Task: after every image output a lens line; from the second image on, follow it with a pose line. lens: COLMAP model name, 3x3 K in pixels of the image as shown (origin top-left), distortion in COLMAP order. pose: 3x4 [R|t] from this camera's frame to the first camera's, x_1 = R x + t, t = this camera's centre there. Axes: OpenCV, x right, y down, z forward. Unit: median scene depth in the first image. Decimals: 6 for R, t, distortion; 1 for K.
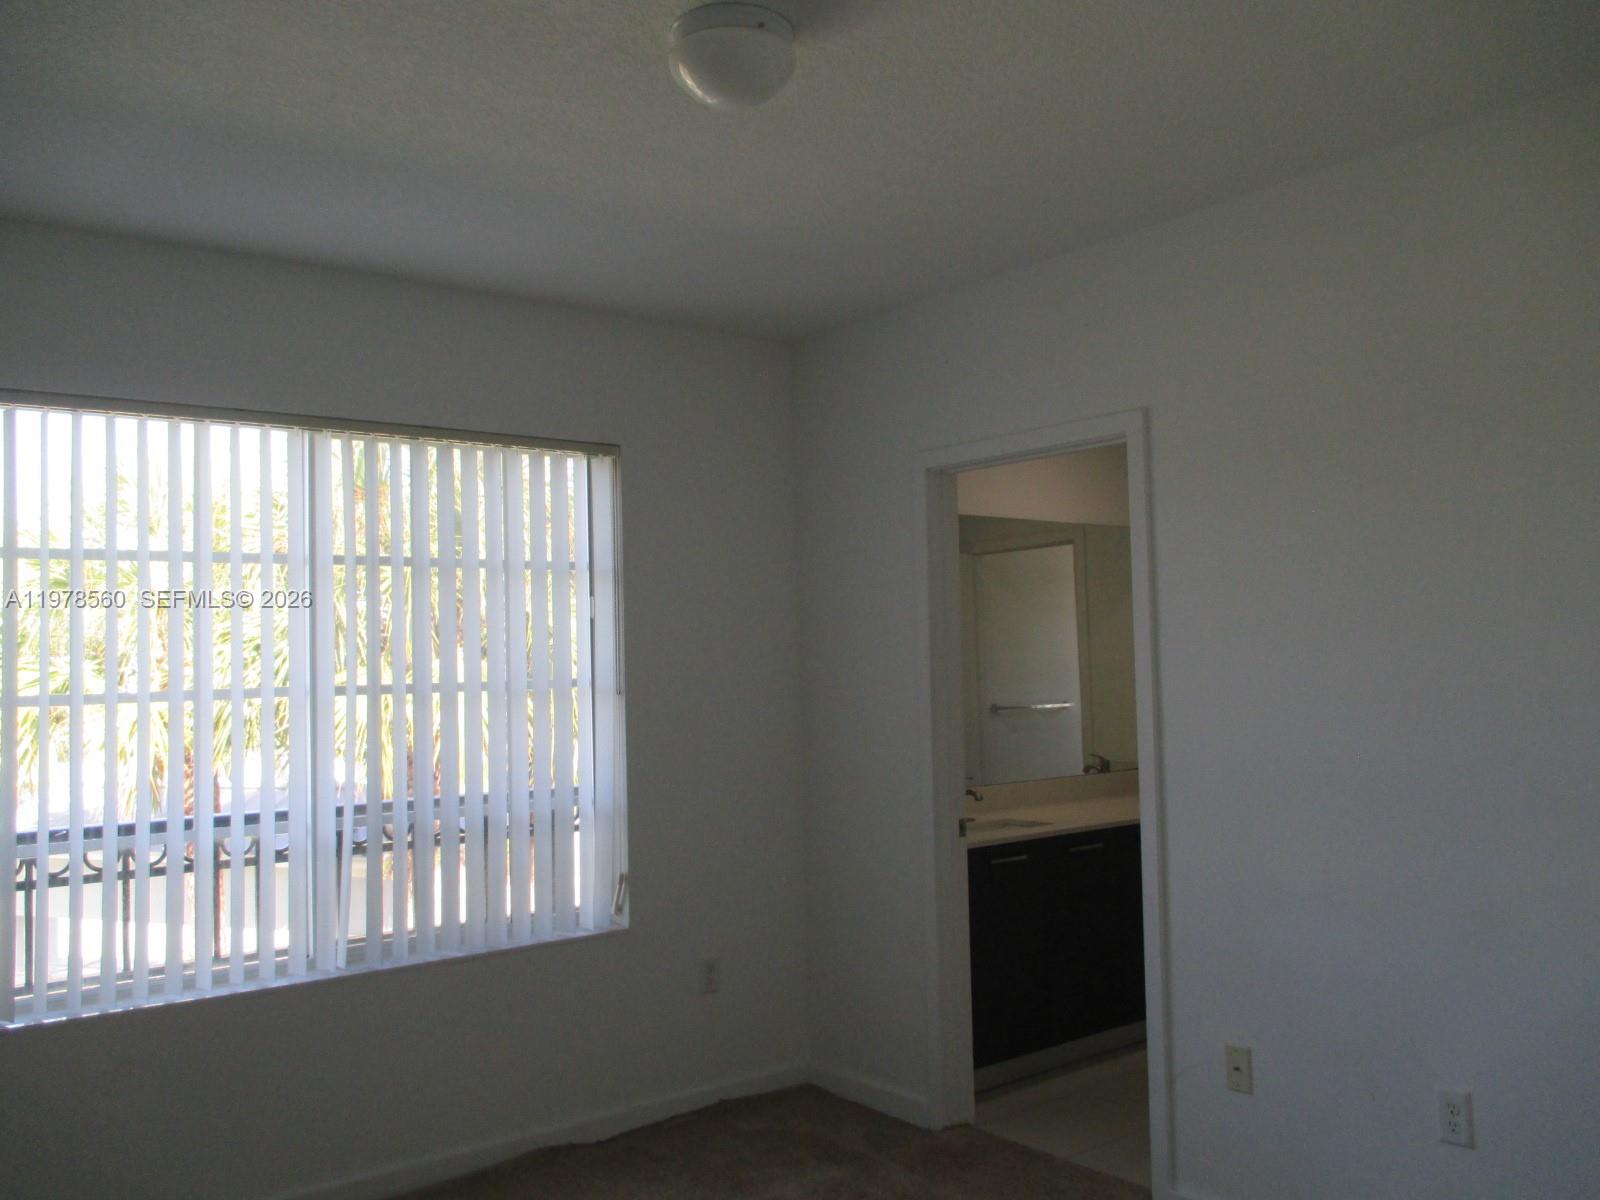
lens RADIAL K [[1296.7, 0, 797.7], [0, 1296.7, 590.9], [0, 0, 1]] dist [0.004116, -0.001494]
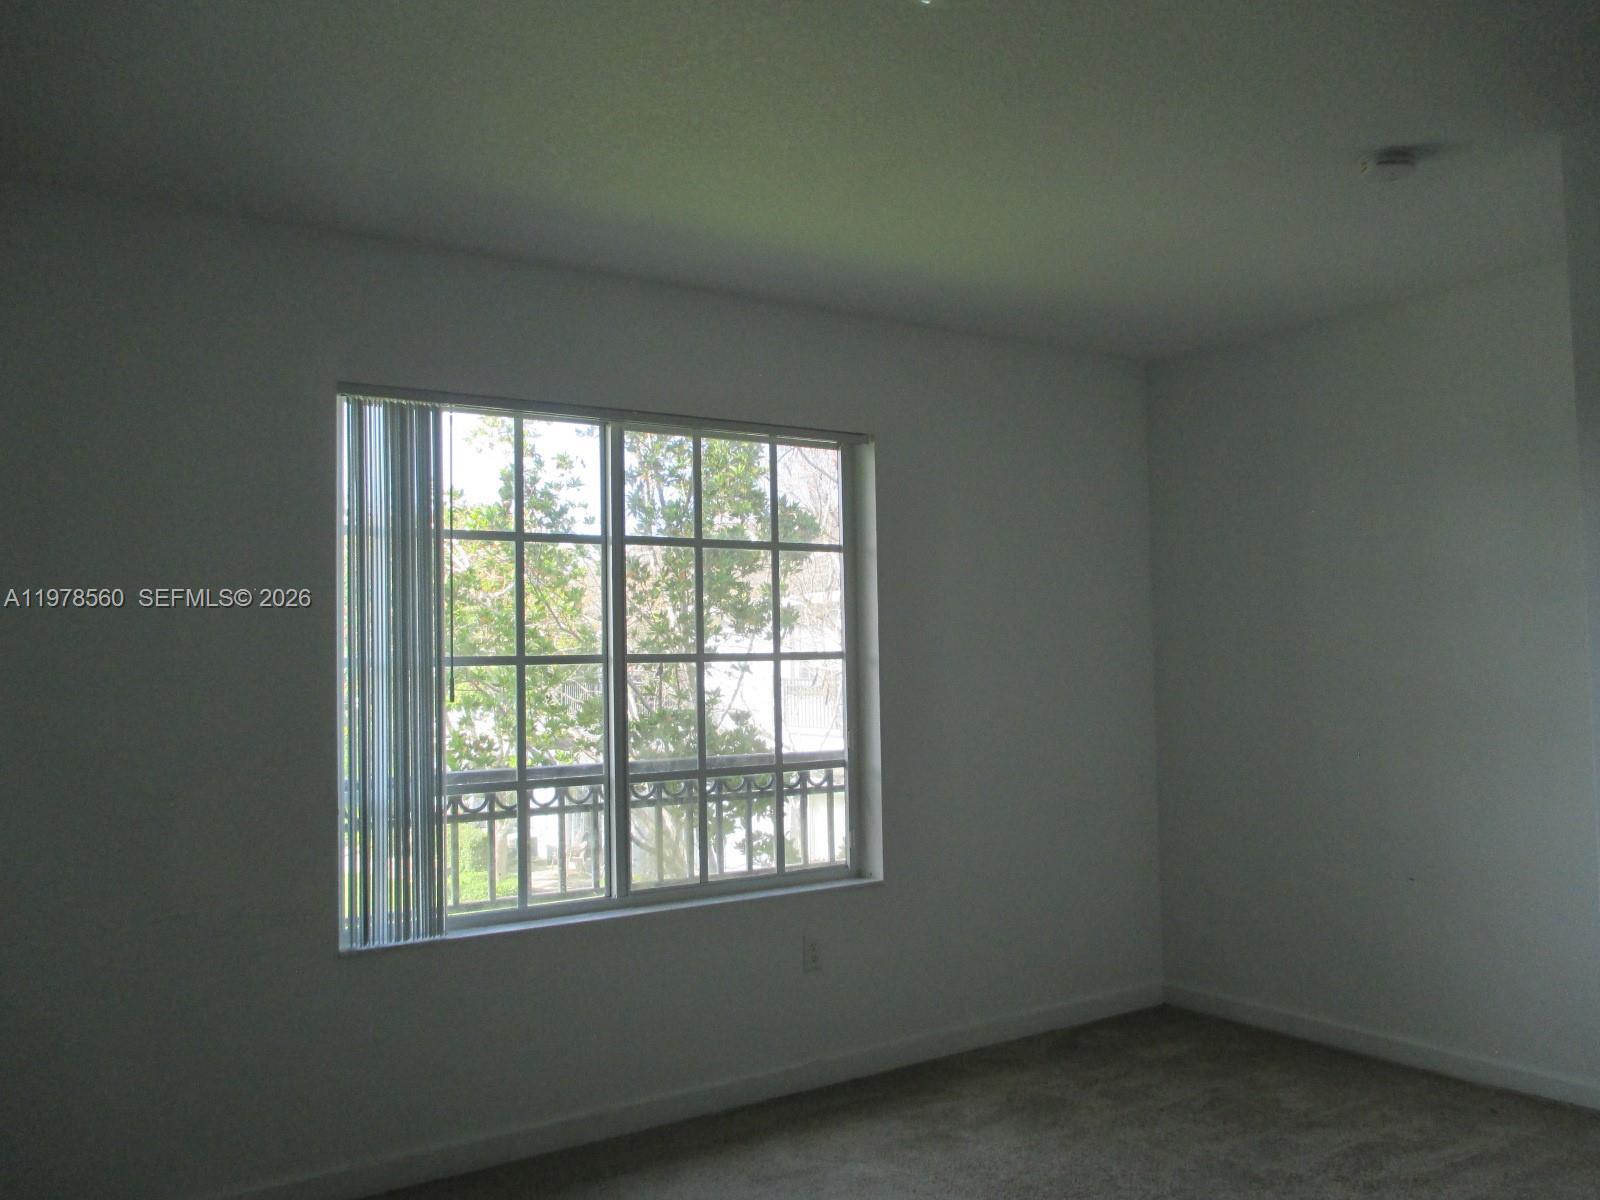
lens RADIAL K [[1316.7, 0, 790.6], [0, 1316.7, 596.3], [0, 0, 1]] dist [0.017052, -0.002828]
pose [[0.997331, 0.012620, -0.071913, -0.149251], [-0.011073, 0.999700, 0.021868, -0.001754], [0.072168, -0.021013, 0.997171, -0.109496]]
